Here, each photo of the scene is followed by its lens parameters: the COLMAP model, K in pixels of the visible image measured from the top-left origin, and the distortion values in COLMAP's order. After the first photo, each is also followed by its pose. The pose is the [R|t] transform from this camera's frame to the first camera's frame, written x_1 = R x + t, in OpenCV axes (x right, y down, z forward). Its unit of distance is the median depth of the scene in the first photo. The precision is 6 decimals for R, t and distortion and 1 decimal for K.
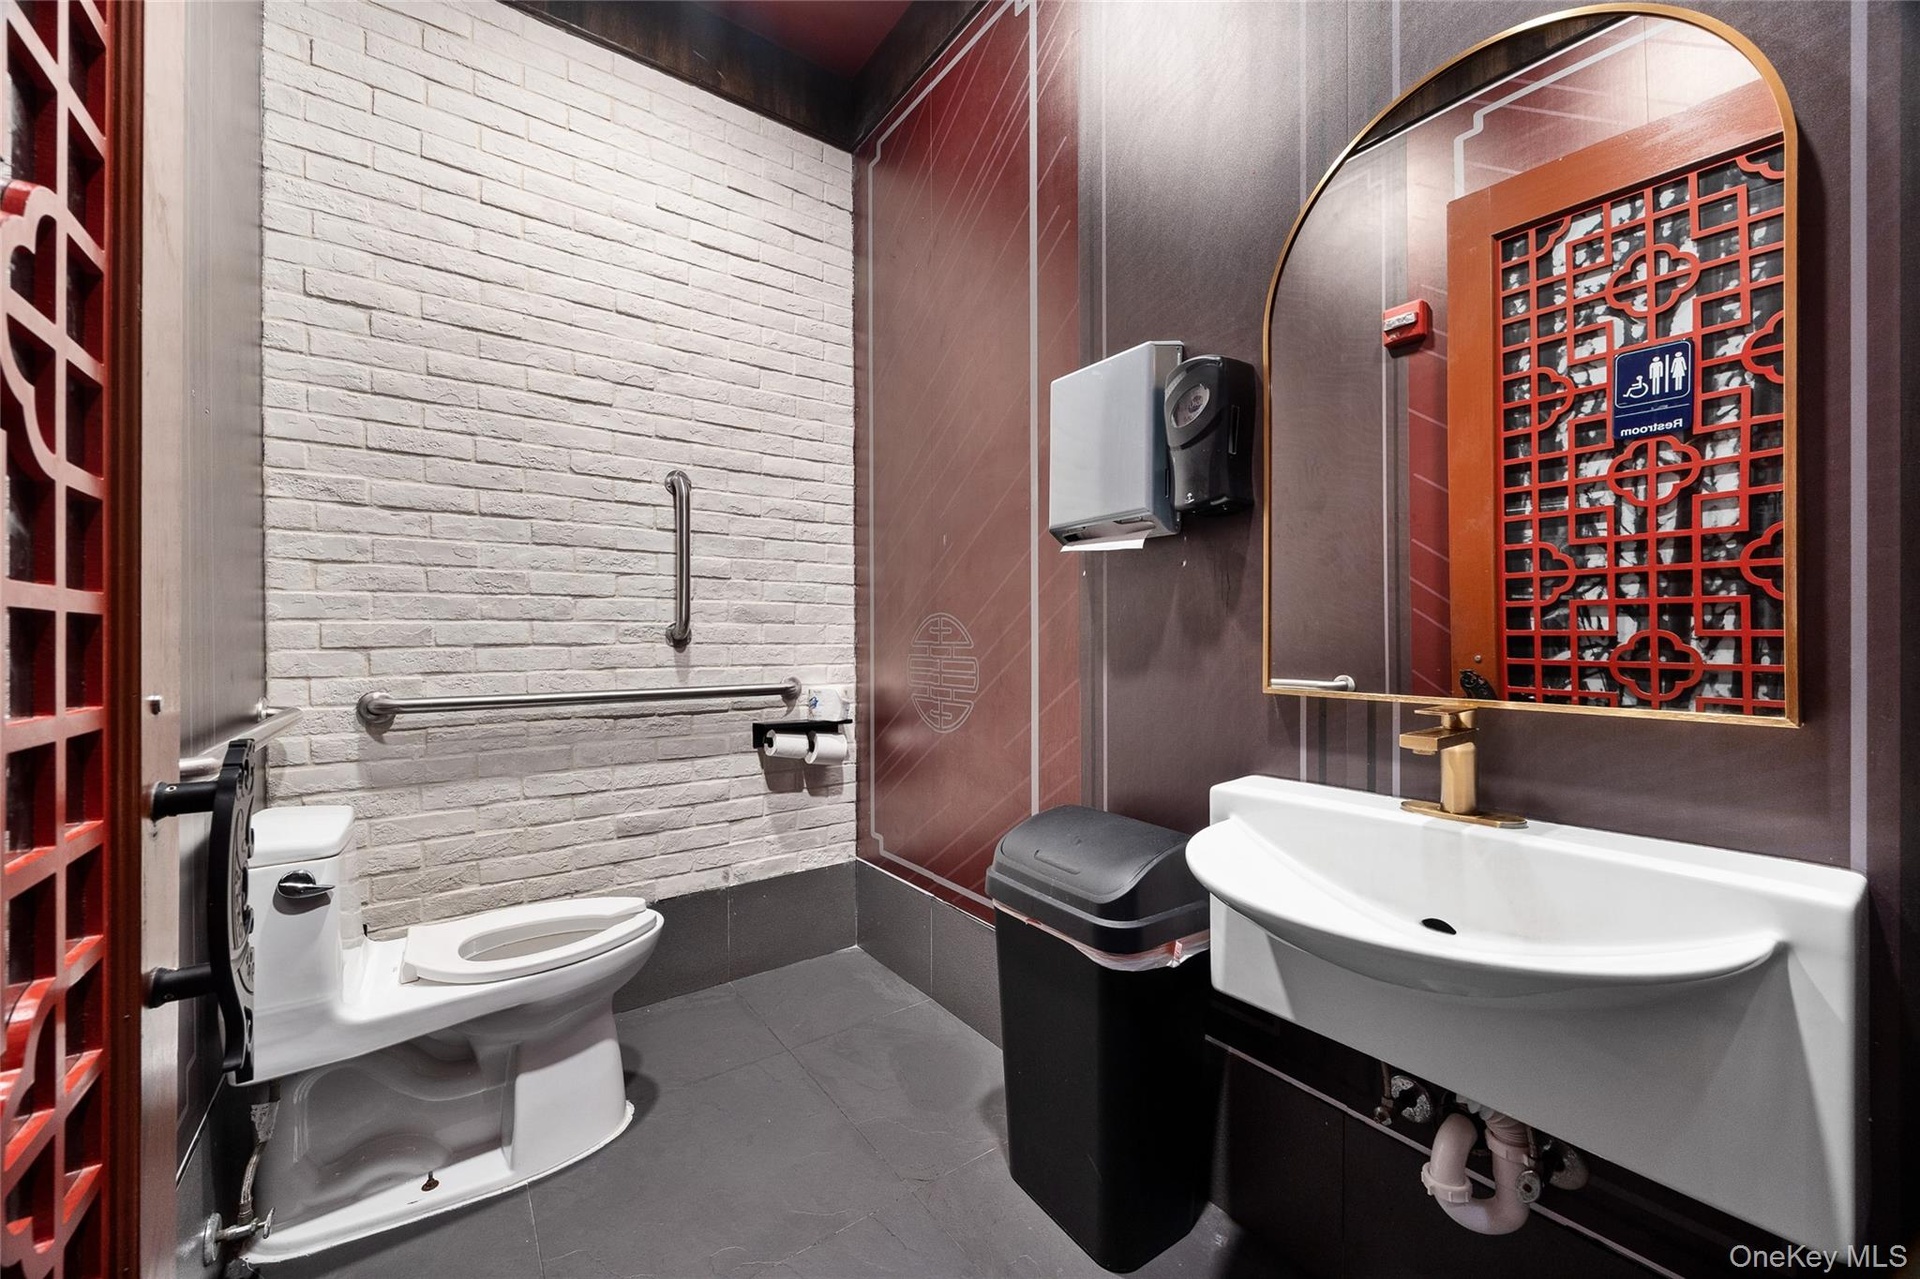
lens RADIAL K [[700.1, 0, 960.0], [0, 700.1, 639.5], [0, 0, 1]] dist [-0.002464, -0.000160]
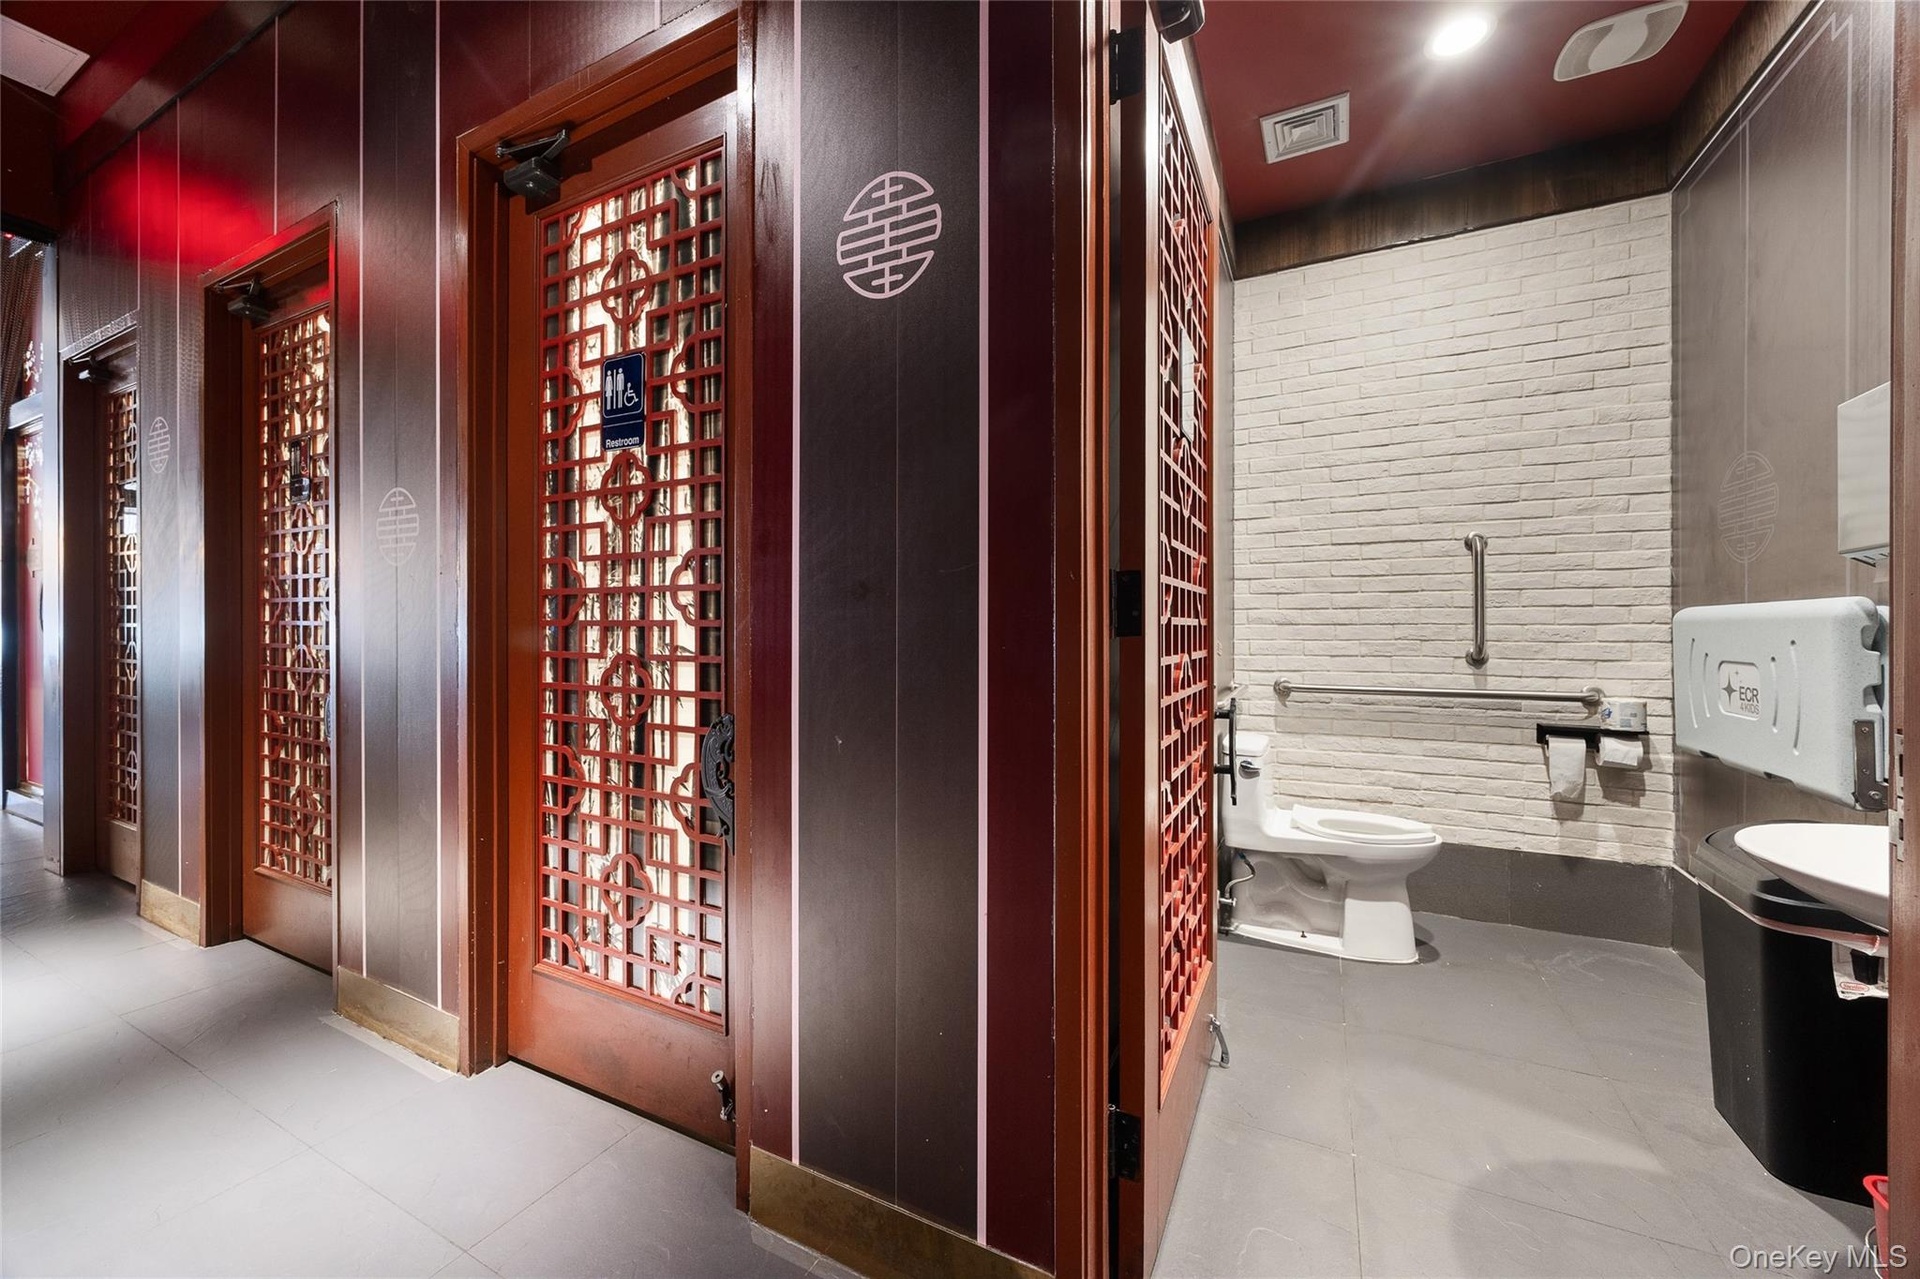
lens RADIAL K [[700.1, 0, 960.0], [0, 700.1, 639.5], [0, 0, 1]] dist [-0.002464, -0.000160]
pose [[0.428393, 0.009575, -0.903542, 0.546212], [-0.006787, 0.999950, 0.007378, -0.047036], [0.903567, 0.002972, 0.428437, -0.656291]]
